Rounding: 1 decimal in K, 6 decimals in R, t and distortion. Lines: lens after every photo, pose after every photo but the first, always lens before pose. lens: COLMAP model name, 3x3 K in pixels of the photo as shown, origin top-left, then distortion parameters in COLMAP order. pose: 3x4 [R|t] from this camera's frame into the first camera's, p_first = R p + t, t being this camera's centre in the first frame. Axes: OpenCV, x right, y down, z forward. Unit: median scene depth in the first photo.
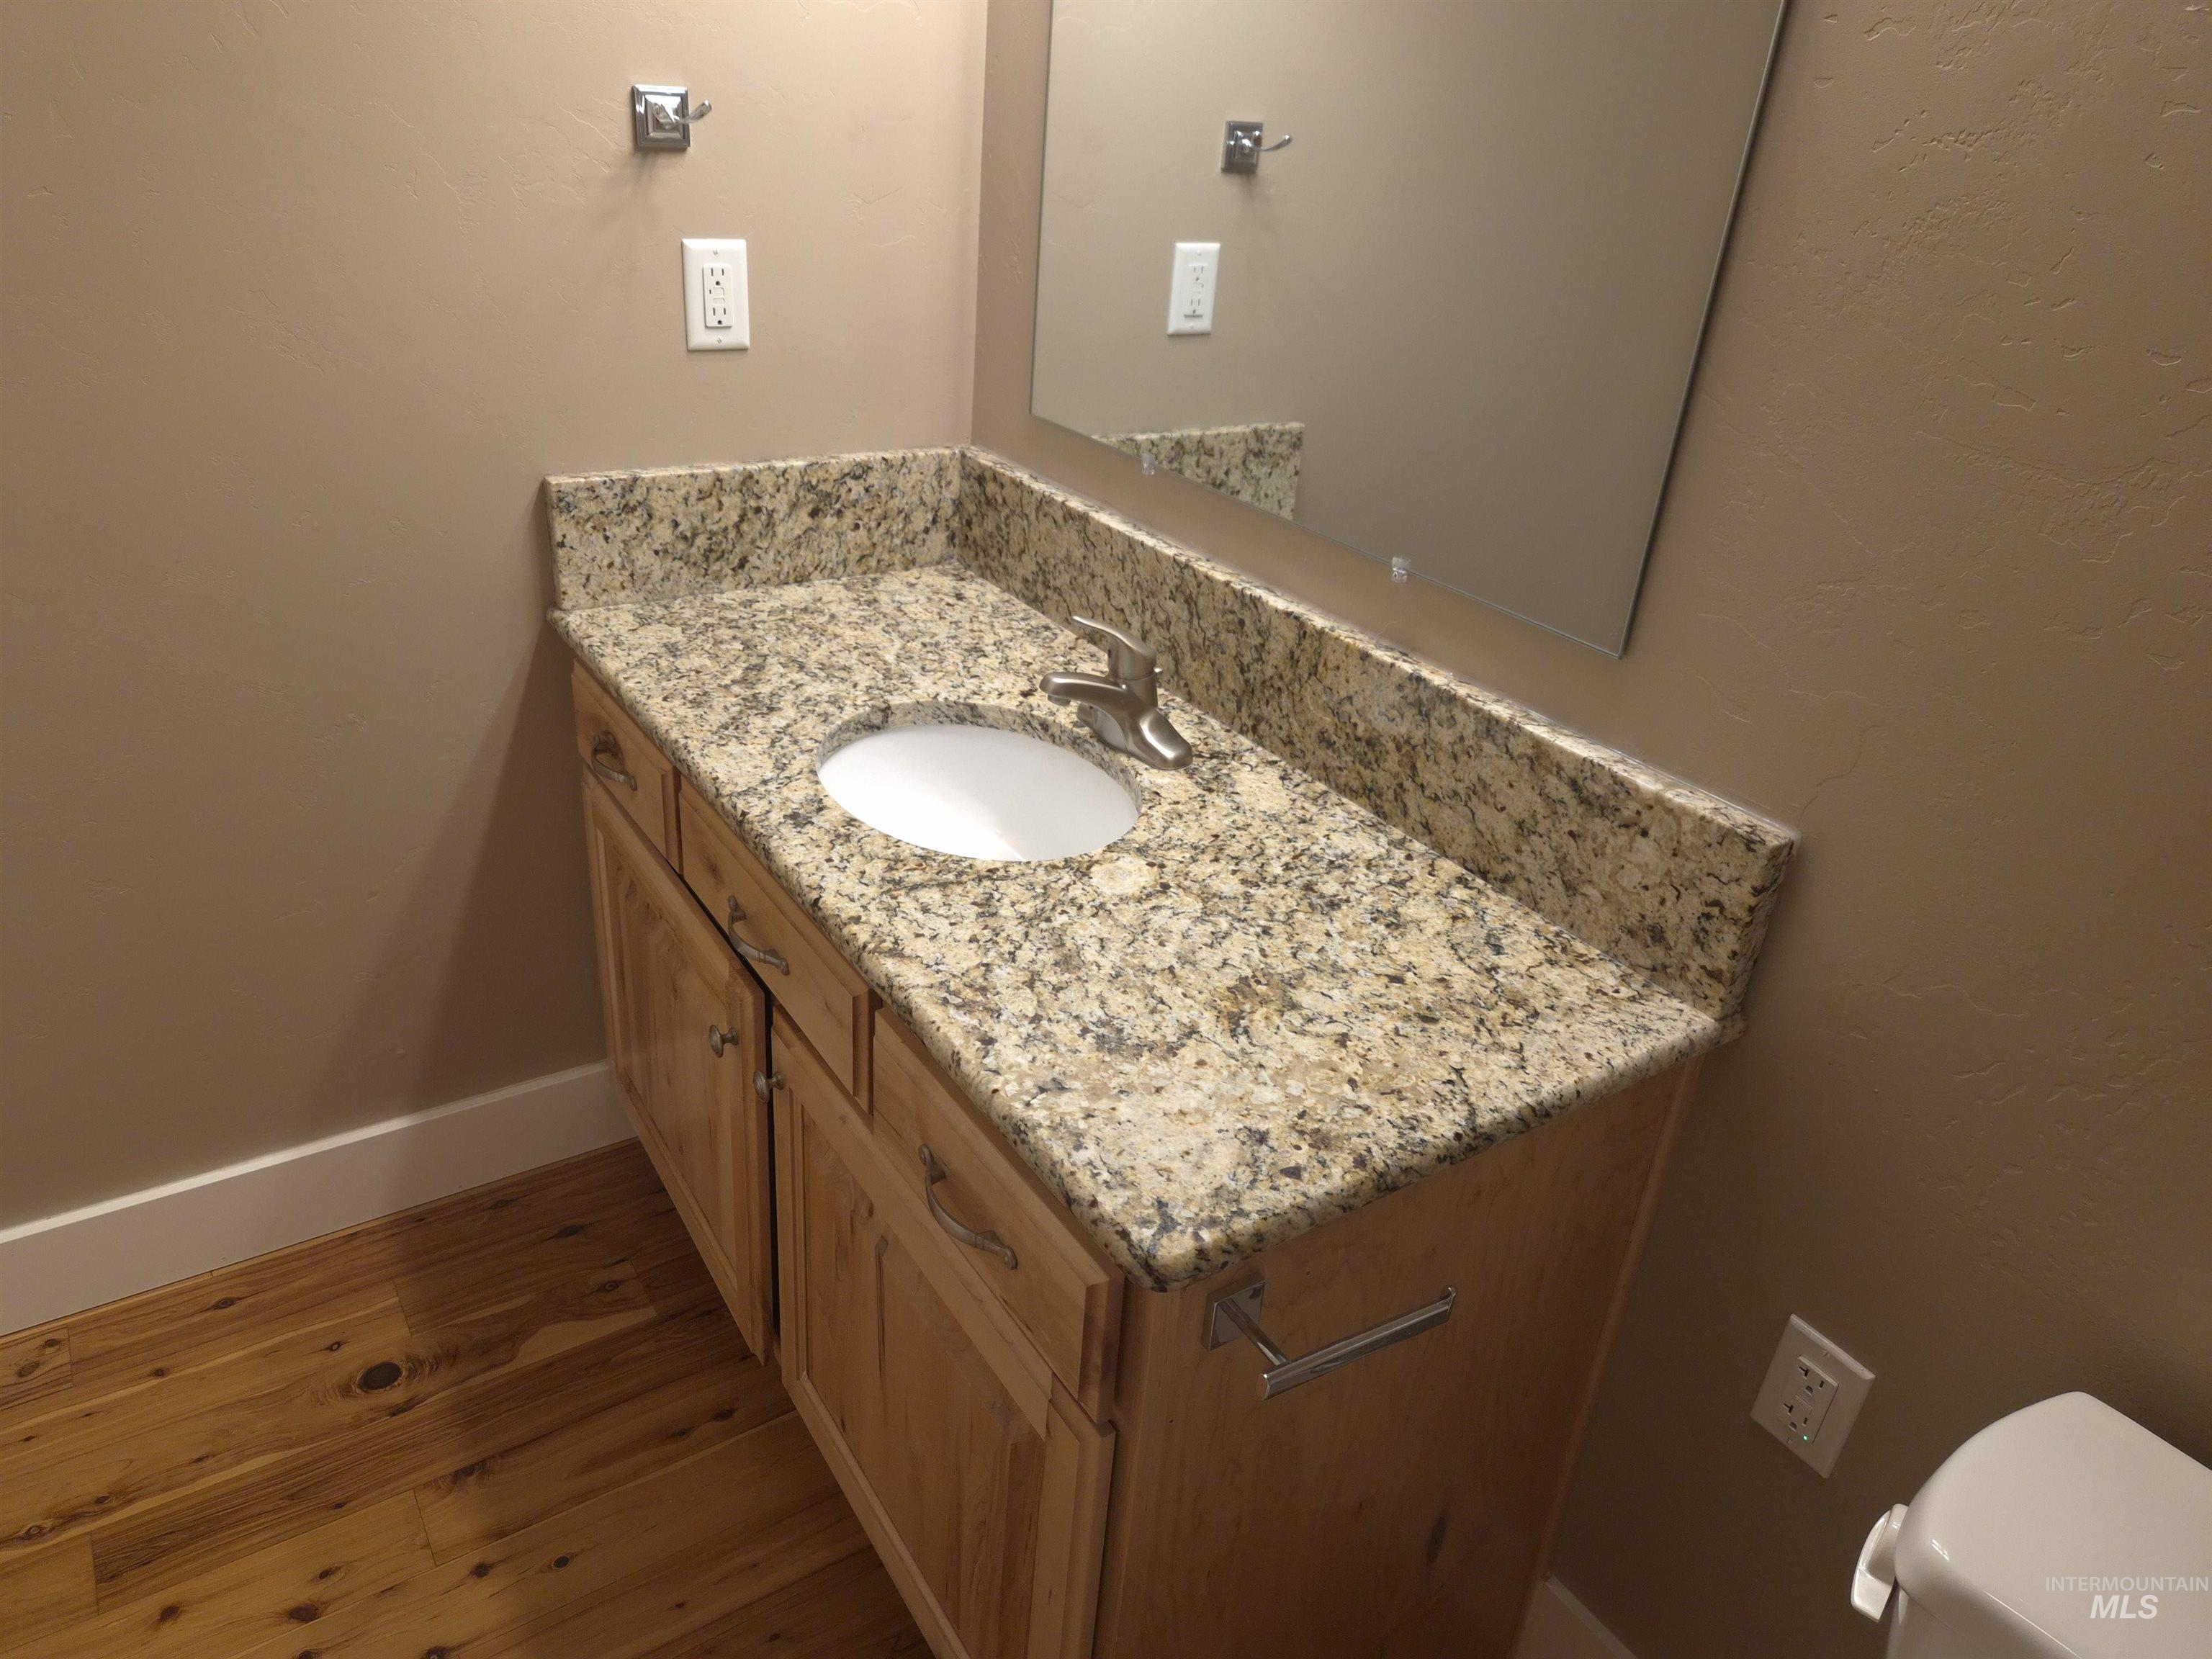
lens RADIAL K [[1516.5, 0, 1104.3], [0, 1516.5, 839.8], [0, 0, 1]] dist [0.090699, -0.079007]
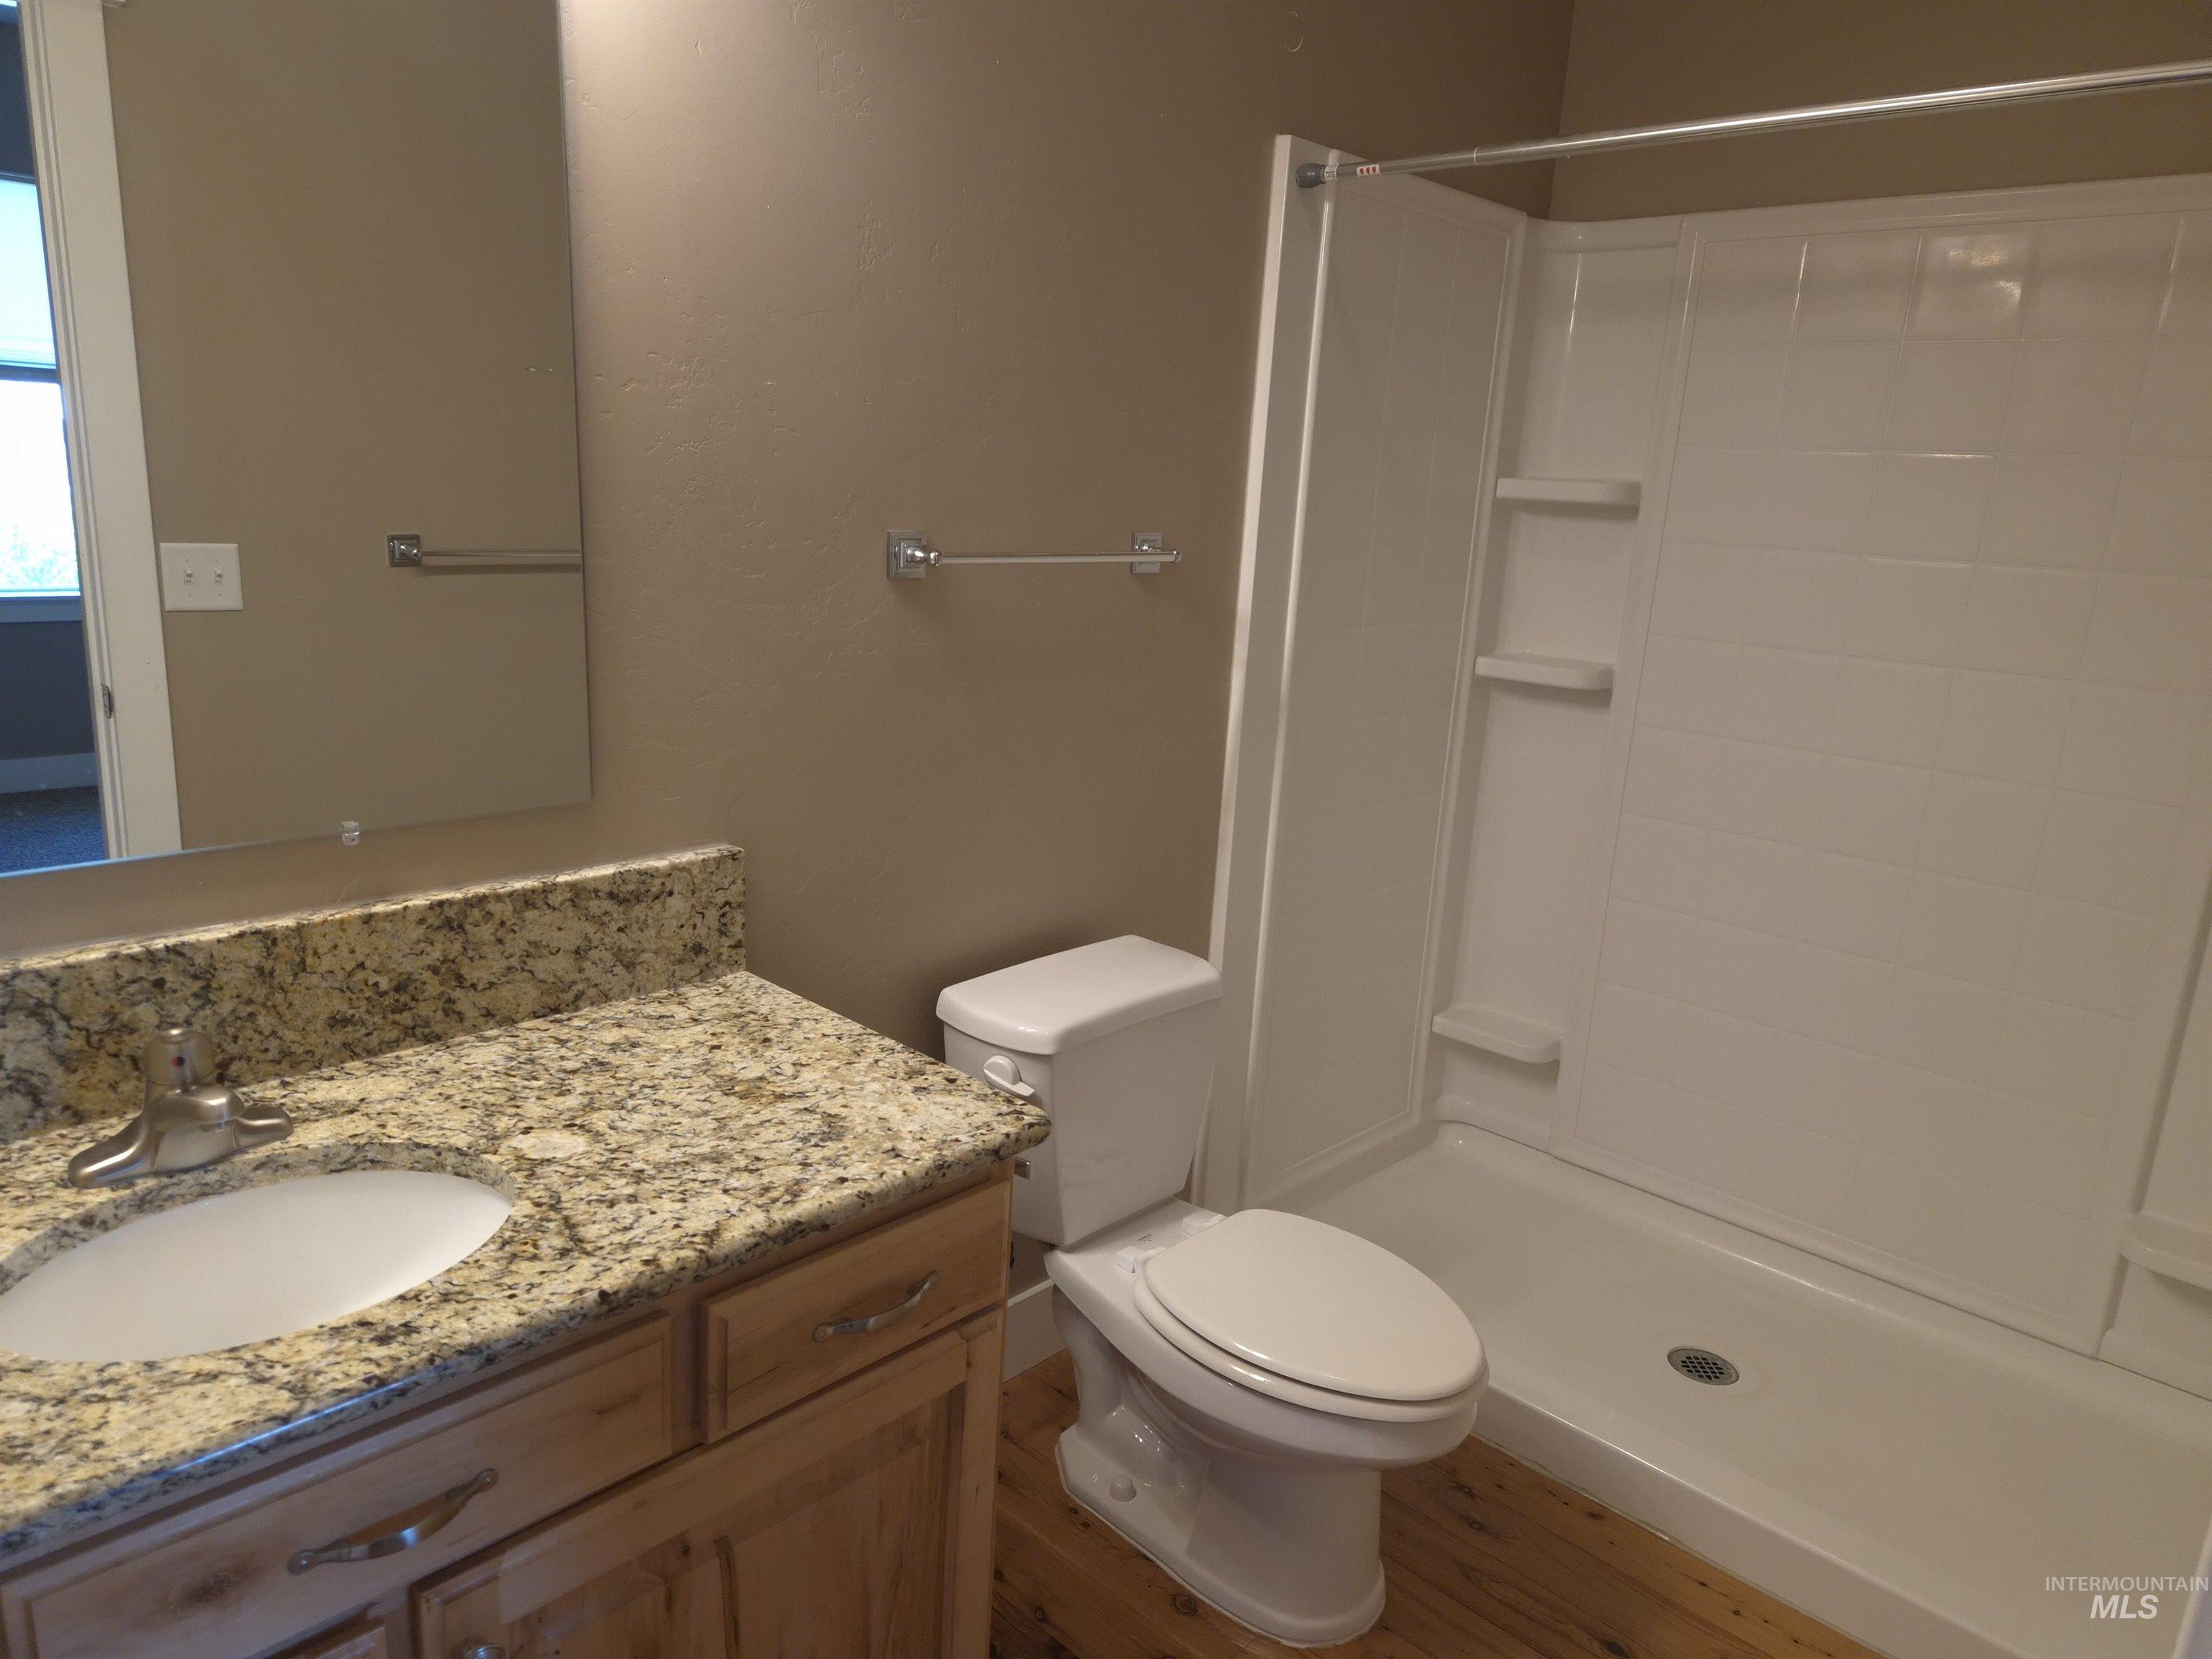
lens RADIAL K [[1516.5, 0, 1104.3], [0, 1516.5, 839.8], [0, 0, 1]] dist [0.090699, -0.079007]
pose [[-0.237396, -0.310869, 0.920328, -0.993560], [0.381239, 0.841585, 0.382611, -0.414124], [-0.893476, 0.441695, -0.081273, 0.665280]]
